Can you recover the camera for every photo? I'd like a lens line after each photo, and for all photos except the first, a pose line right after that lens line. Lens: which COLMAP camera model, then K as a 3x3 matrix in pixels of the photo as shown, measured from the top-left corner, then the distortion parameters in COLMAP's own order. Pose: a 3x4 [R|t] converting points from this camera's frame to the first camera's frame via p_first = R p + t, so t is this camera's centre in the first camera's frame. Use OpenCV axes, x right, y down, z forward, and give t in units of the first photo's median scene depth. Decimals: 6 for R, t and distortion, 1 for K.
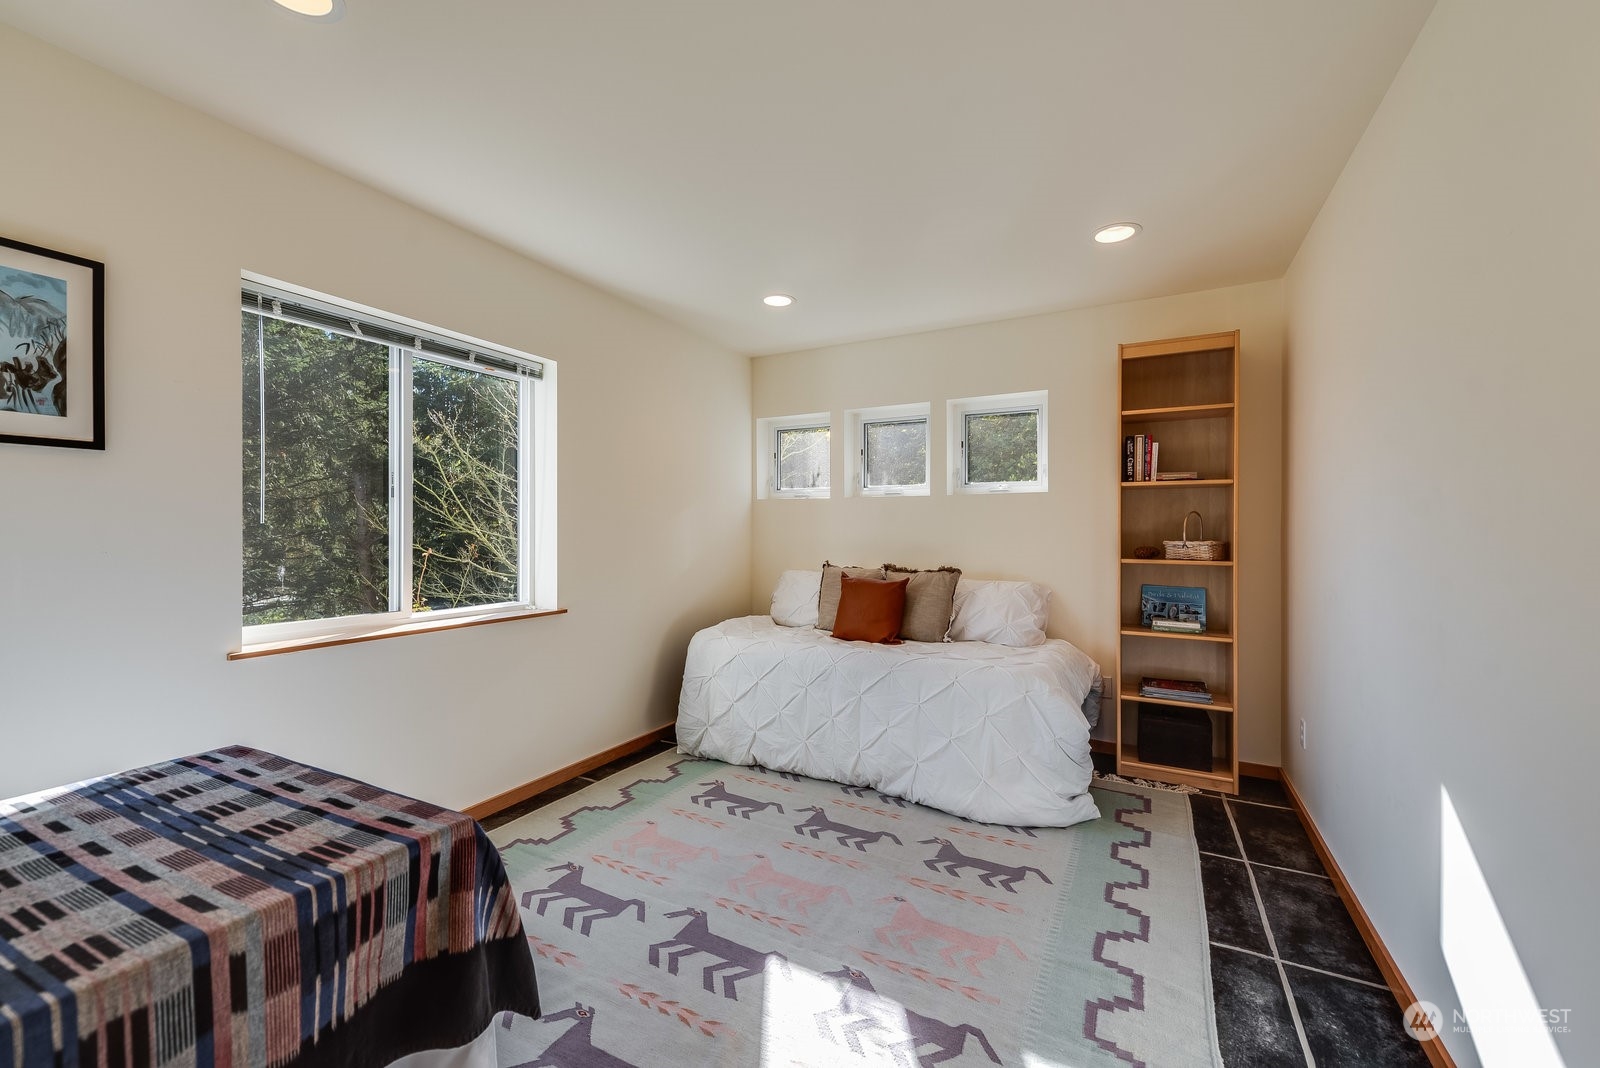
lens RADIAL K [[633.6, 0, 804.1], [0, 633.6, 529.8], [0, 0, 1]] dist [0.001167, -0.000665]
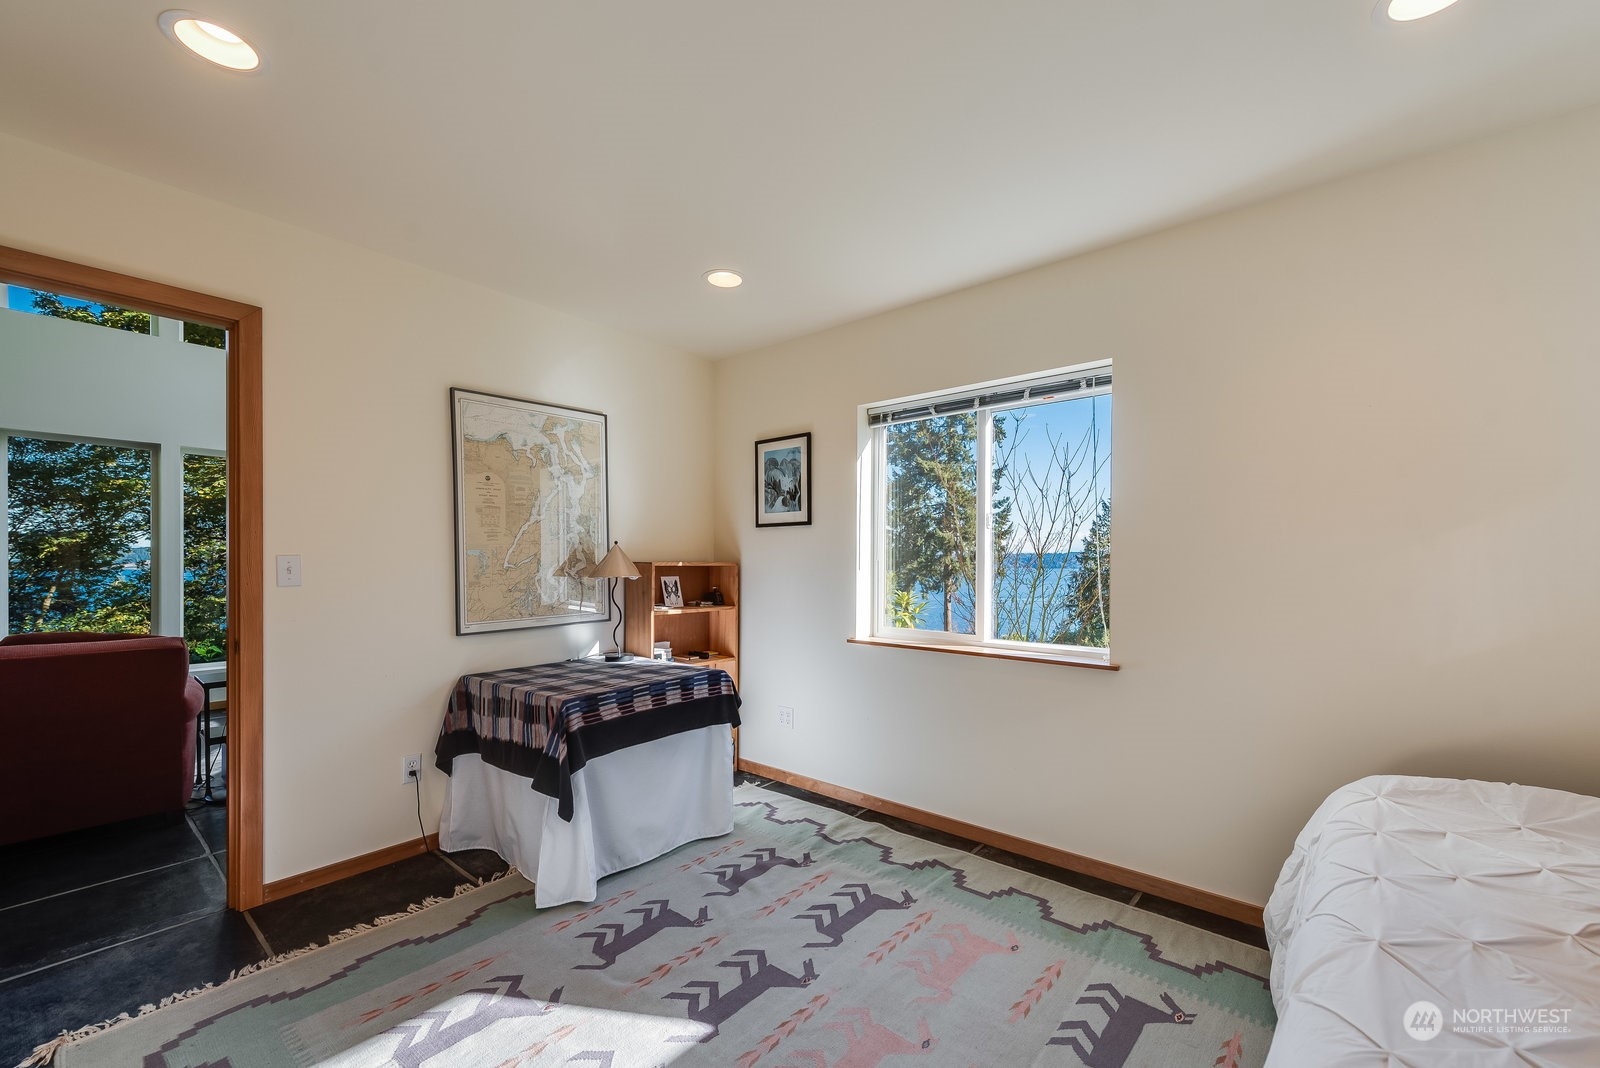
lens RADIAL K [[633.6, 0, 799.3], [0, 633.6, 570.4], [0, 0, 1]] dist [0.001167, -0.000665]
pose [[-0.213654, 0.009350, -0.976865, 0.740343], [-0.003502, 0.999940, 0.010337, -0.003036], [0.976903, 0.005630, -0.213609, 1.200832]]
